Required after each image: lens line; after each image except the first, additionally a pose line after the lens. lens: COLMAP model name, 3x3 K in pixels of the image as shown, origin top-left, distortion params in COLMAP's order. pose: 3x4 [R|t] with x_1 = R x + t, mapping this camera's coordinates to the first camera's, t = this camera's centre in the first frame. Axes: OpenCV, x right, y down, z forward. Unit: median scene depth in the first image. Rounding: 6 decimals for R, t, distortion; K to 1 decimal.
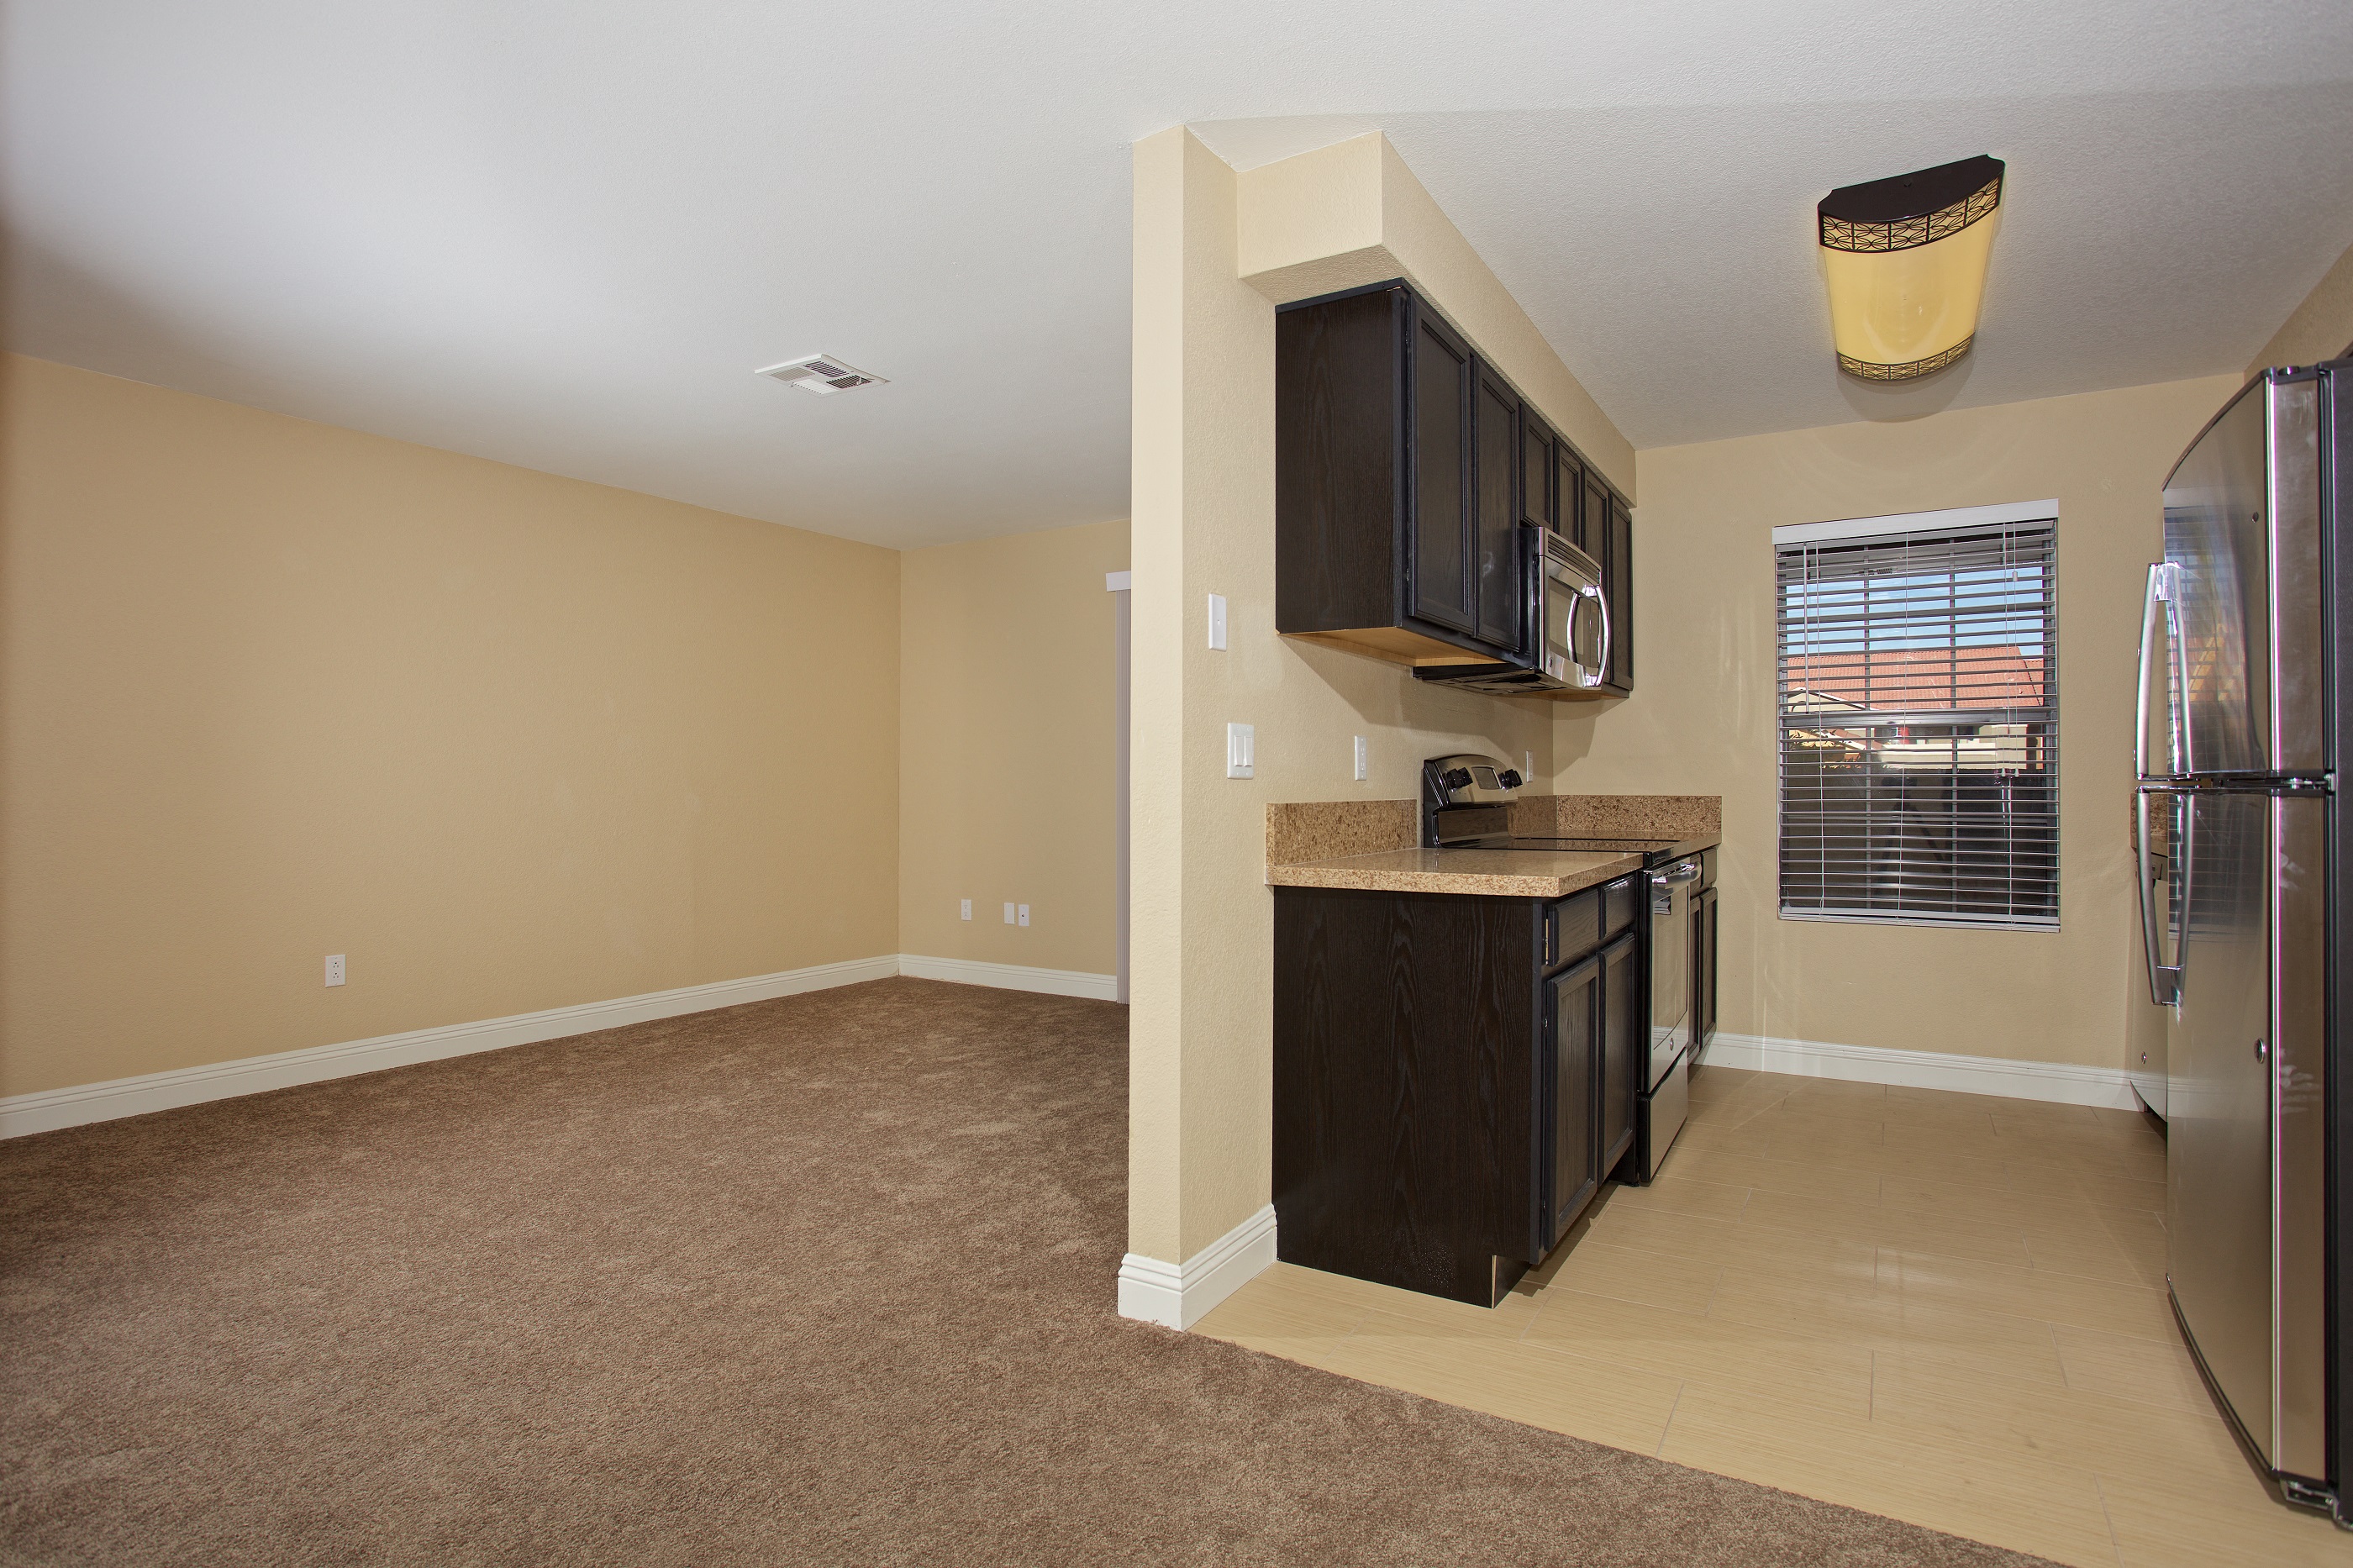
lens RADIAL K [[1296.3, 0, 1176.5], [0, 1296.3, 784.0], [0, 0, 1]] dist [-0.002500, -0.000773]
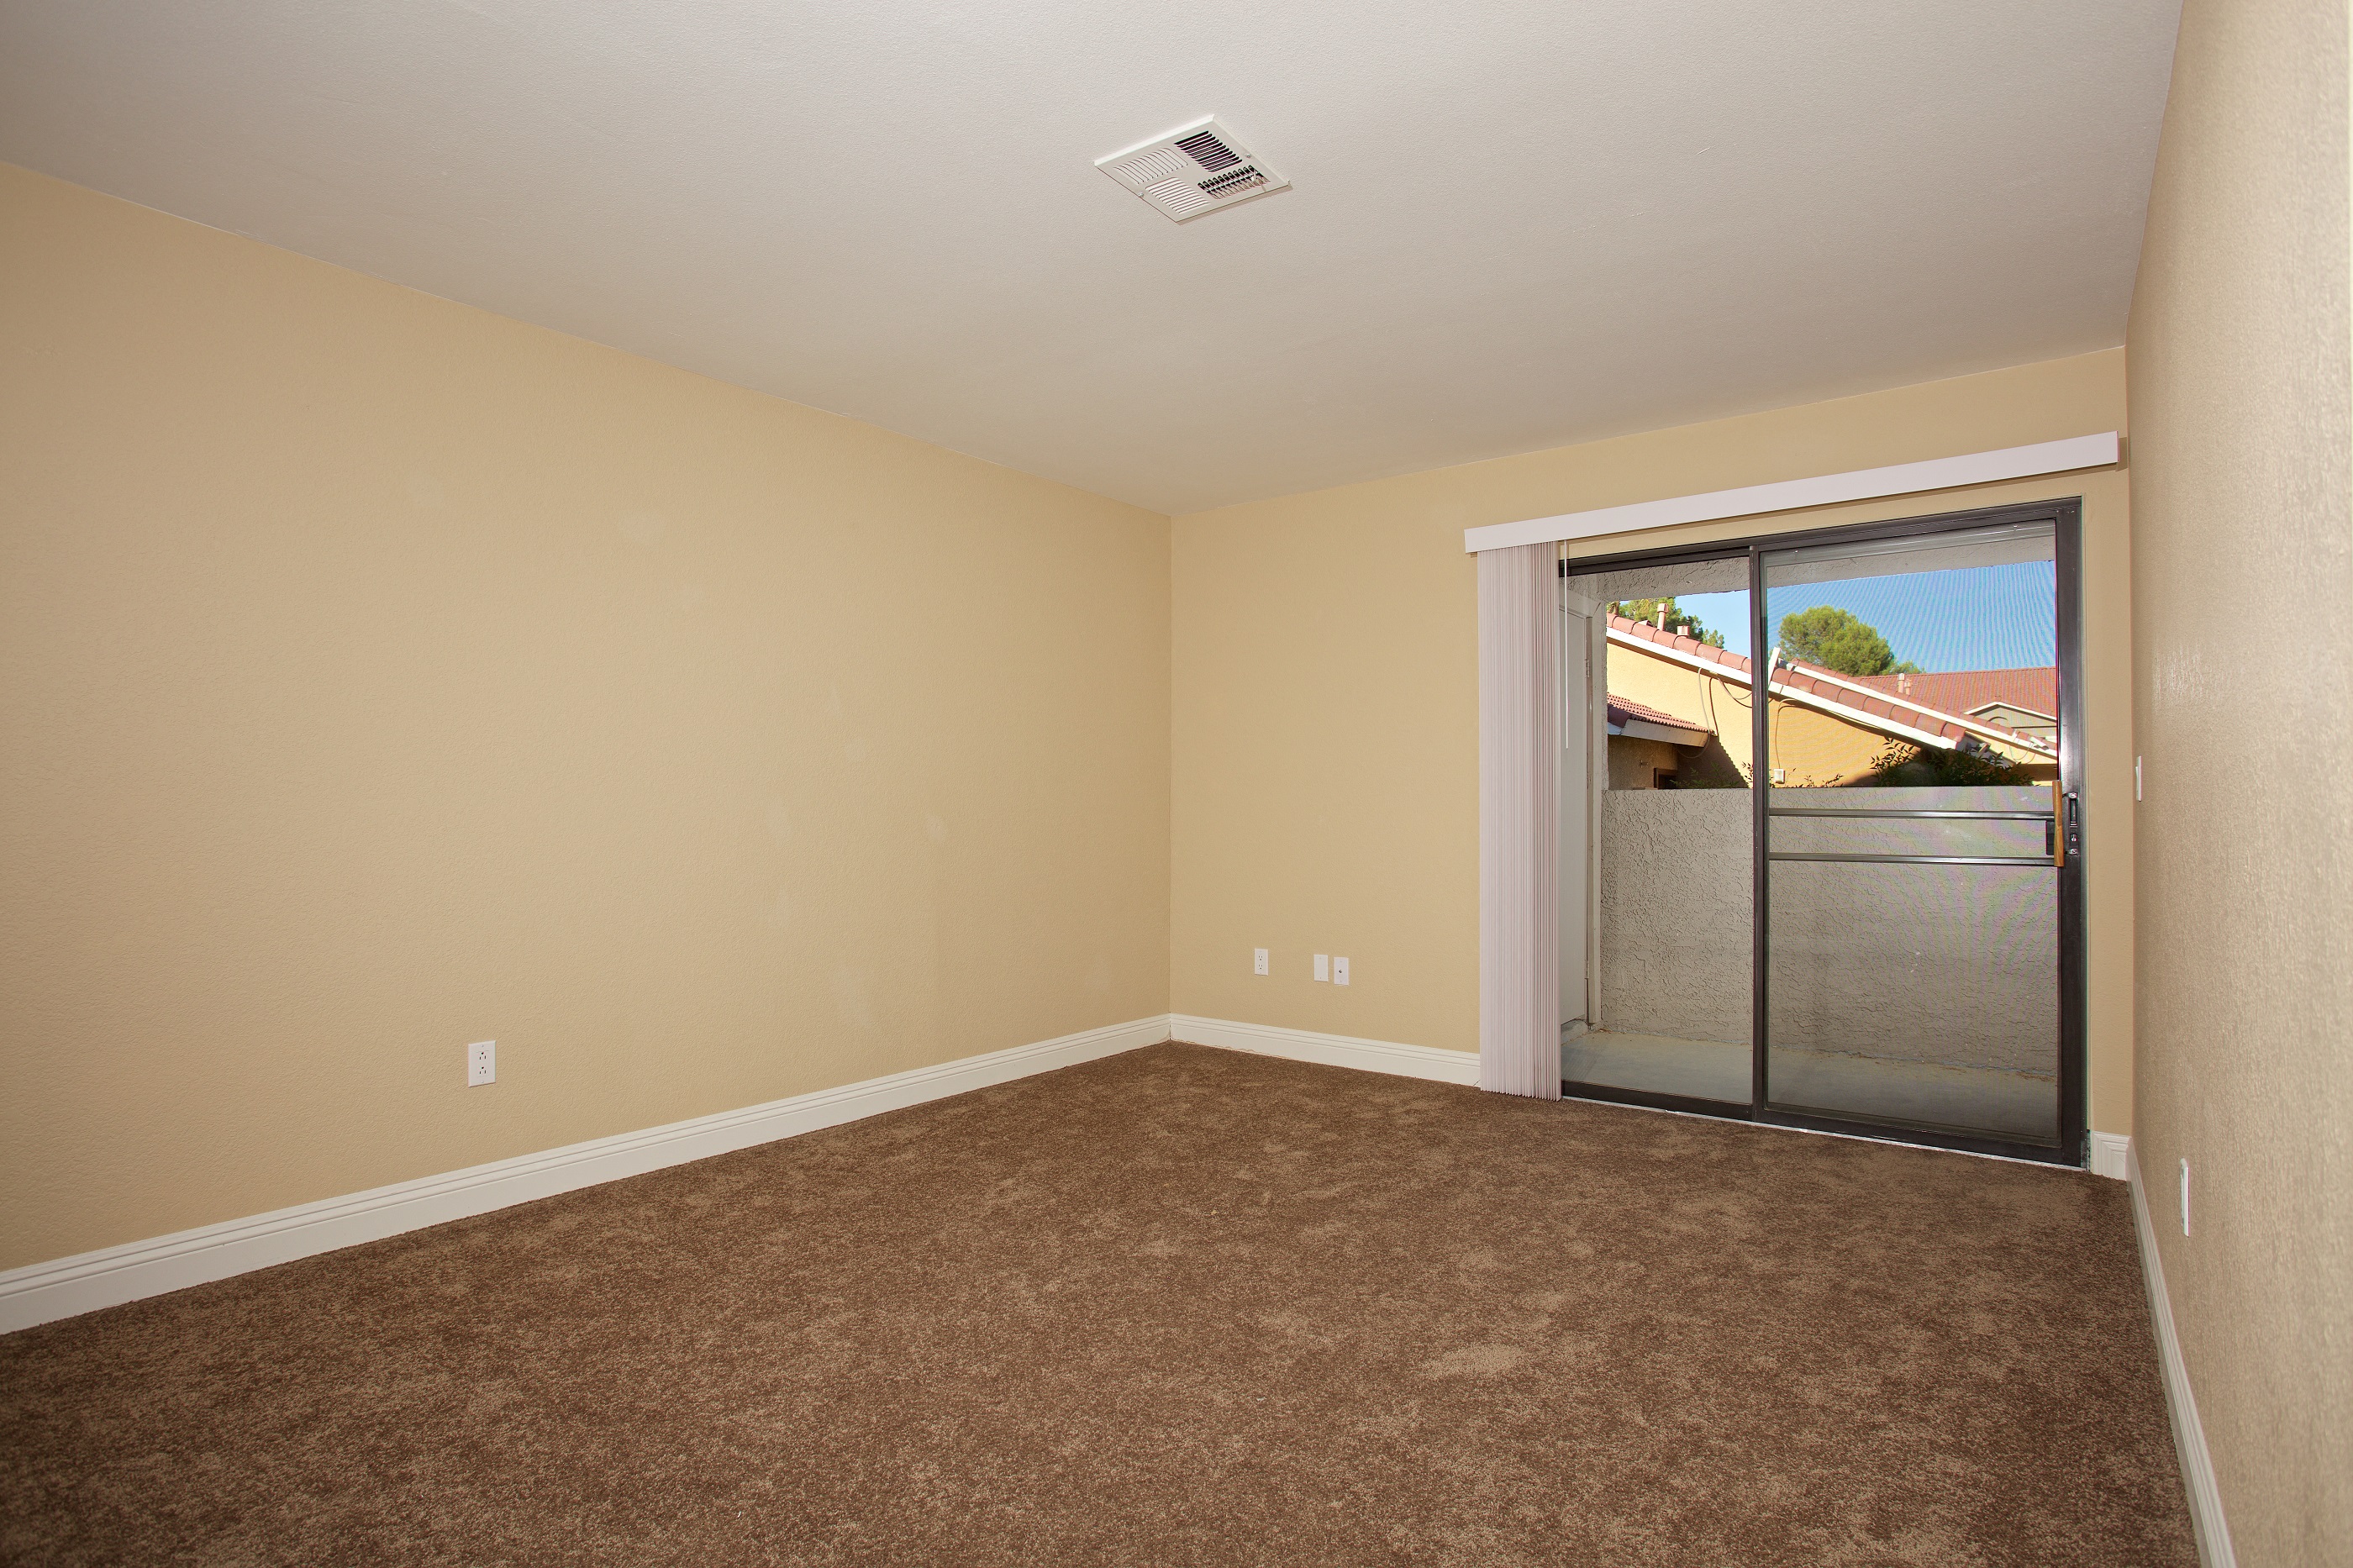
lens RADIAL K [[1142.2, 0, 1182.7], [0, 1142.2, 796.4], [0, 0, 1]] dist [-0.013804, 0.000349]
pose [[0.997999, -0.002891, -0.063159, -0.253837], [0.002425, 0.999969, -0.007457, 0.000854], [0.063179, 0.007289, 0.997976, 0.453724]]
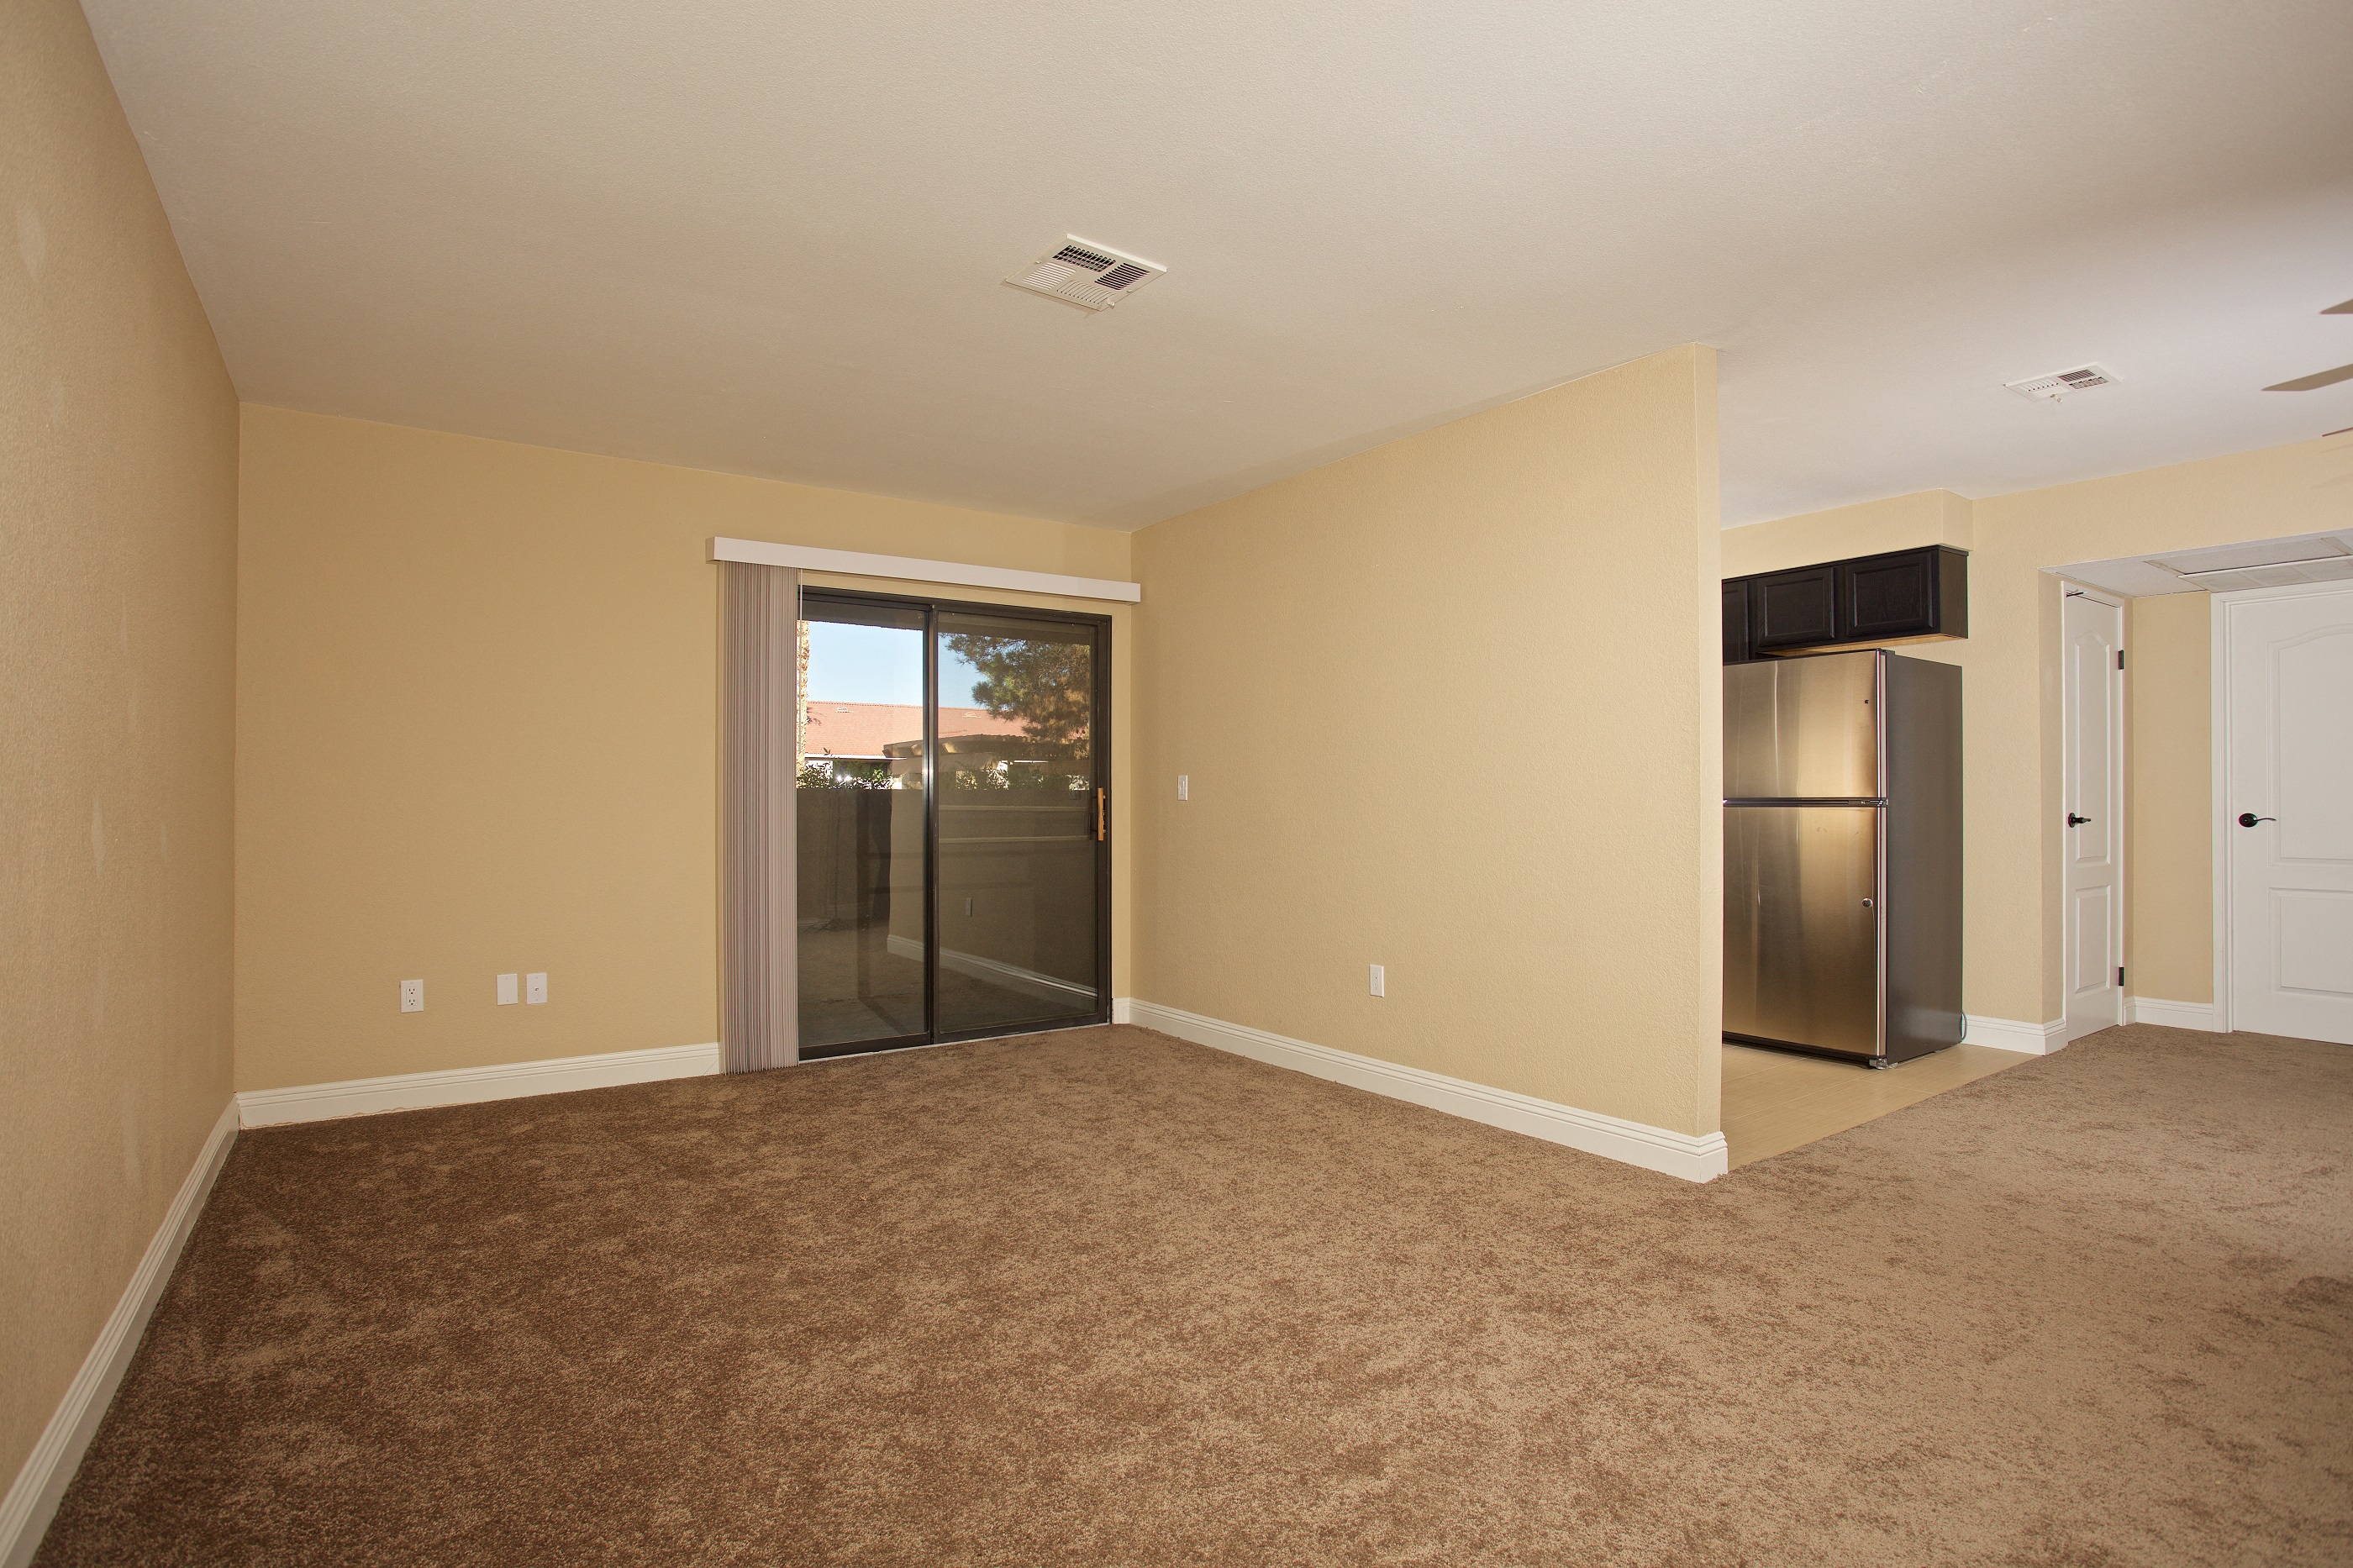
lens RADIAL K [[1142.2, 0, 1182.7], [0, 1142.2, 796.4], [0, 0, 1]] dist [-0.013804, 0.000349]
pose [[0.401777, 0.001186, 0.915737, -0.802162], [-0.003918, 0.999992, 0.000424, -0.005060], [-0.915729, -0.003758, 0.401778, 0.655159]]
